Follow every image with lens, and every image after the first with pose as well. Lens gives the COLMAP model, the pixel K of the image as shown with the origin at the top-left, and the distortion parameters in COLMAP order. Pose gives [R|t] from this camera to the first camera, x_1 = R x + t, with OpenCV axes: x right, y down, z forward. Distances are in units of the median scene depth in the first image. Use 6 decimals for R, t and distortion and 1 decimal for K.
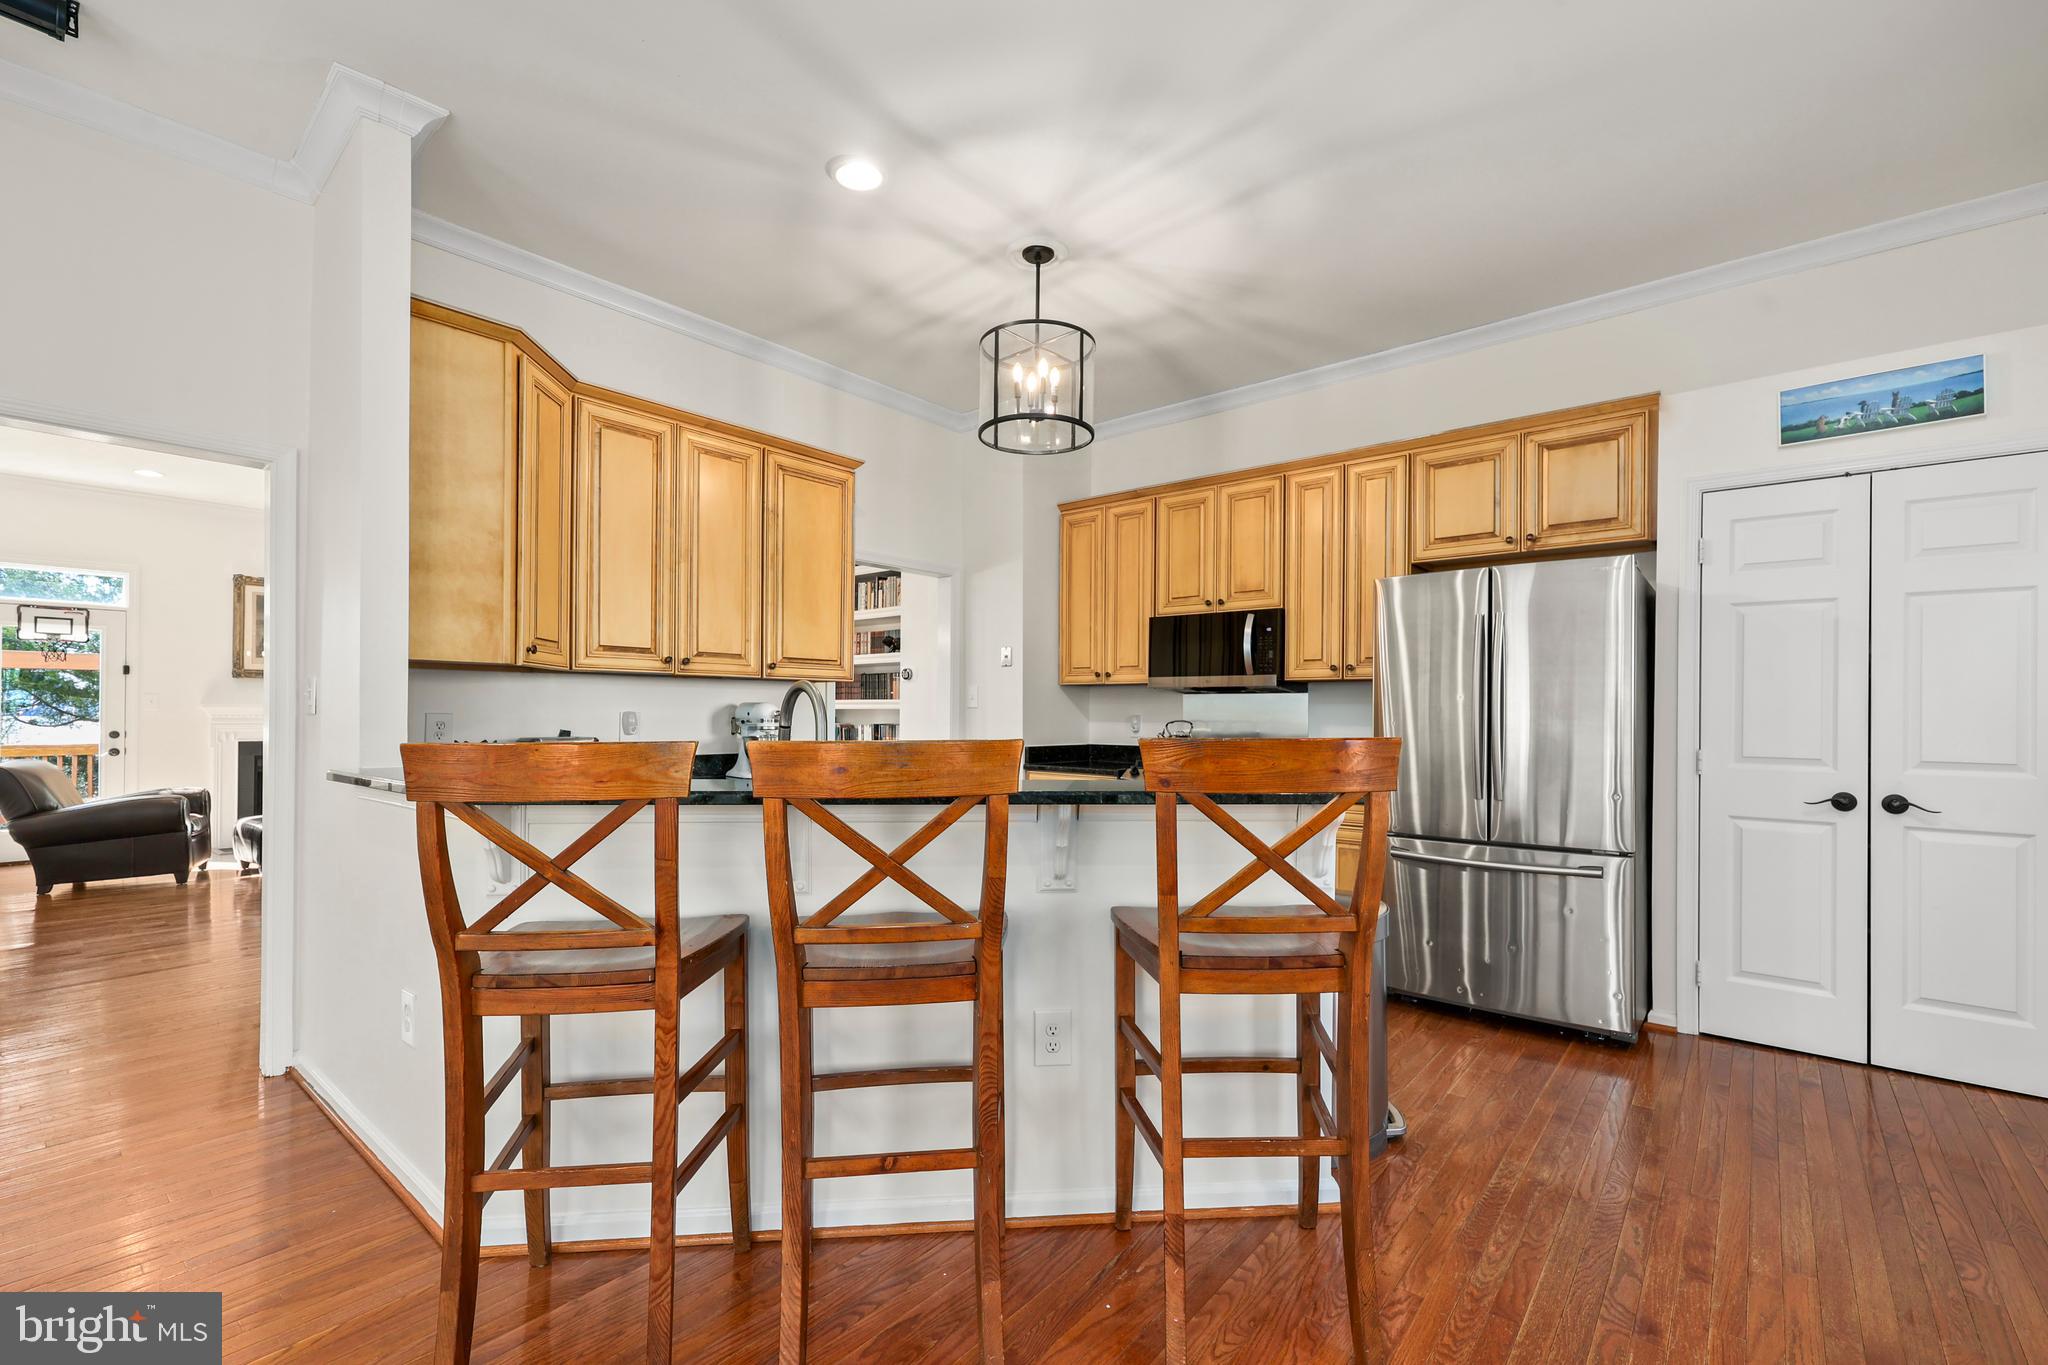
lens RADIAL K [[883.4, 0, 1024.8], [0, 883.4, 711.5], [0, 0, 1]] dist [0.002027, -0.000043]
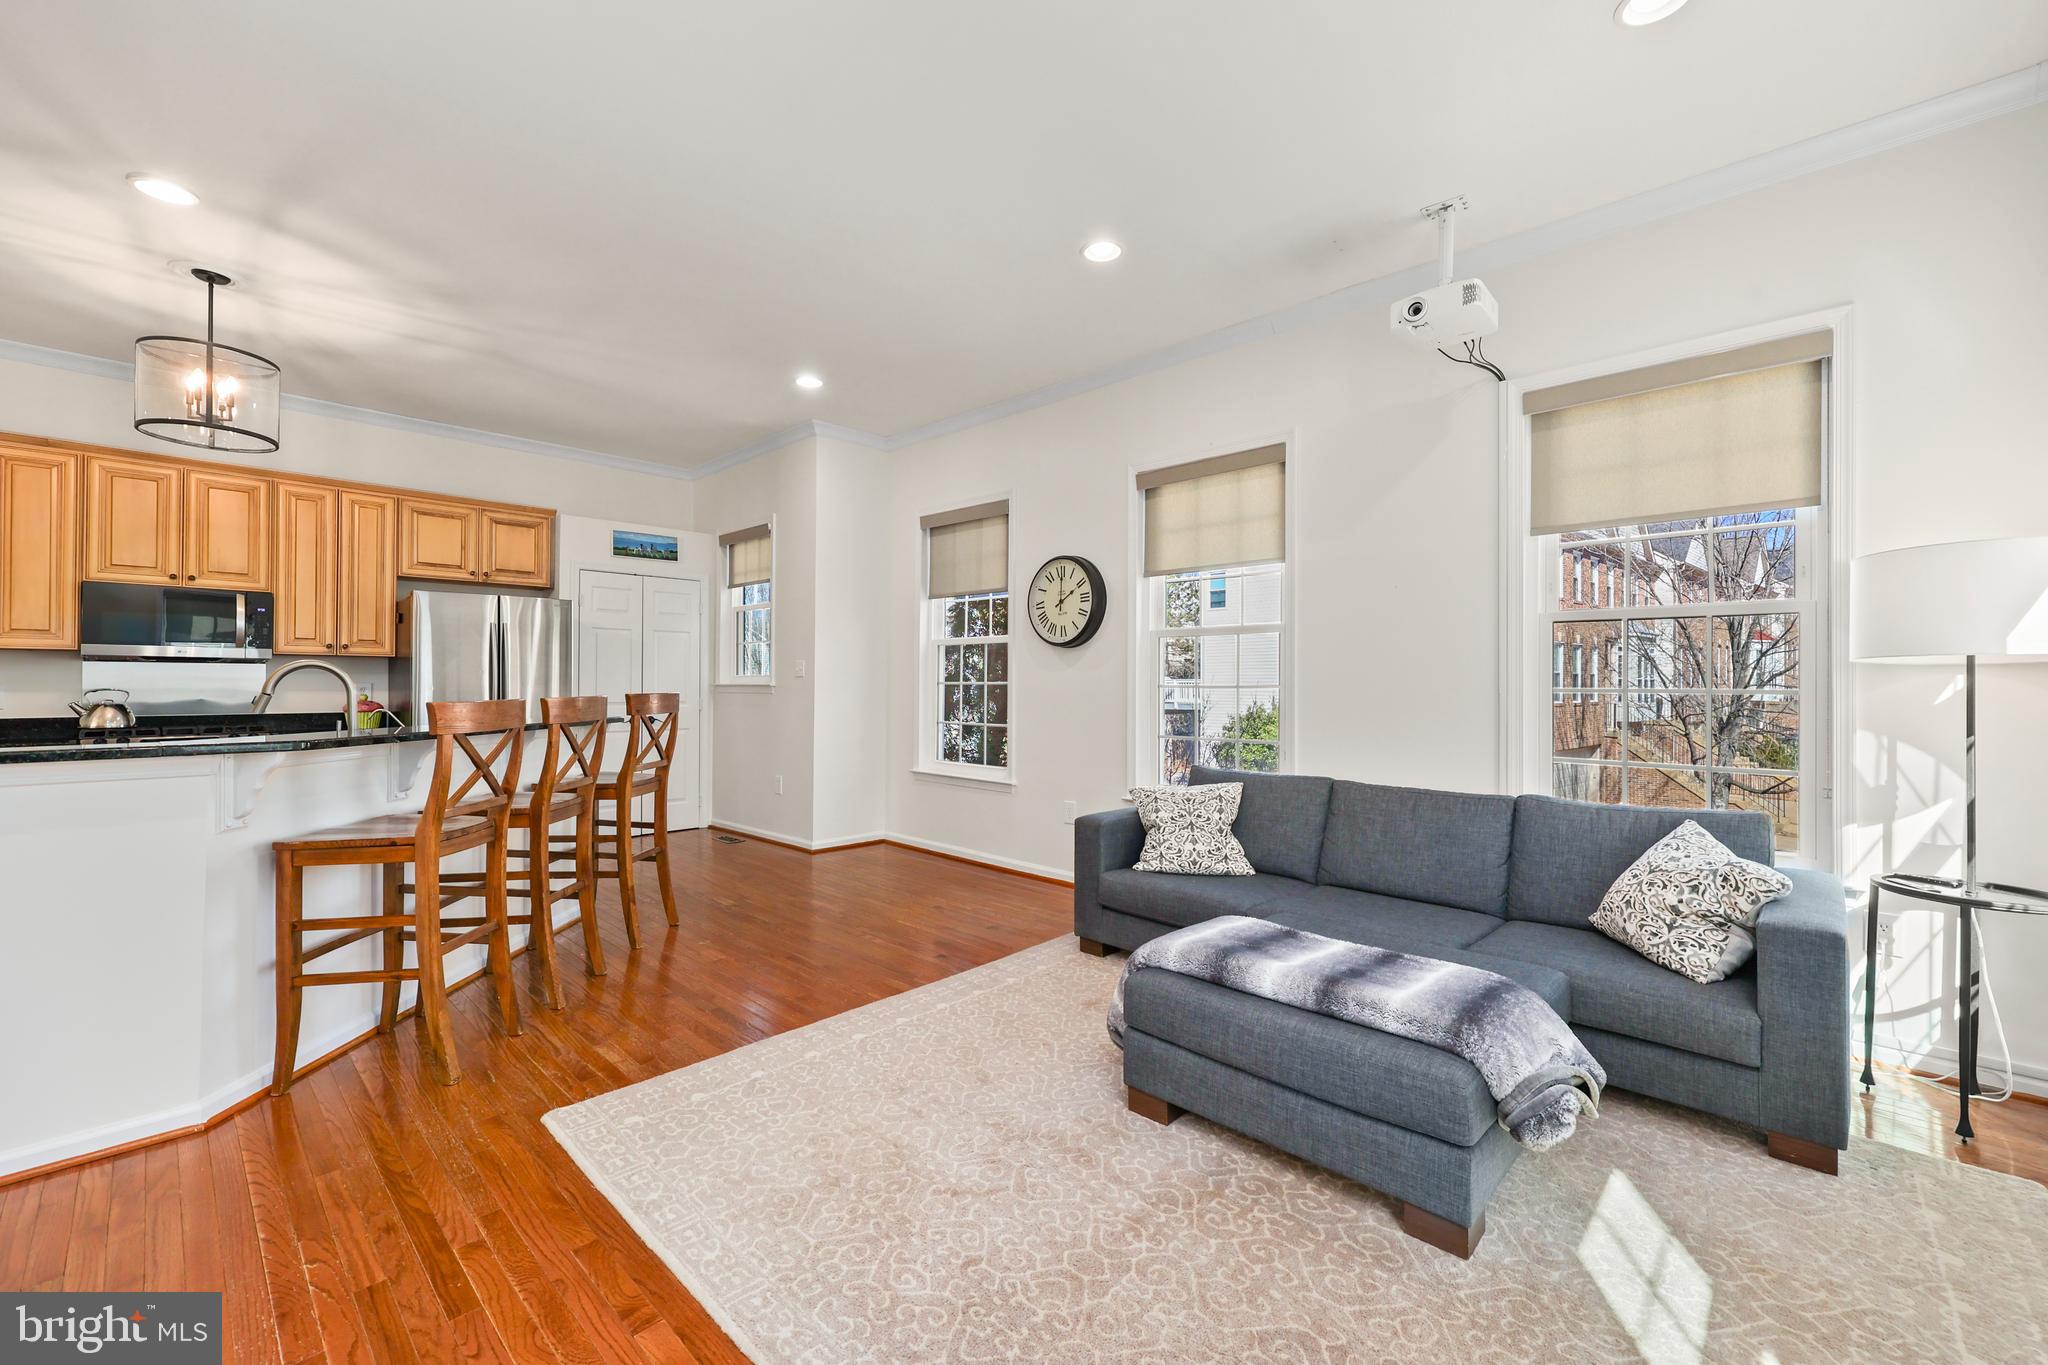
lens RADIAL K [[831.1, 0, 1032.7], [0, 831.1, 687.5], [0, 0, 1]] dist [0.001319, 0.000174]
pose [[0.060092, -0.008663, 0.998155, -0.933022], [-0.004971, 0.999947, 0.008978, -0.005691], [-0.998180, -0.005502, 0.060046, -0.109269]]
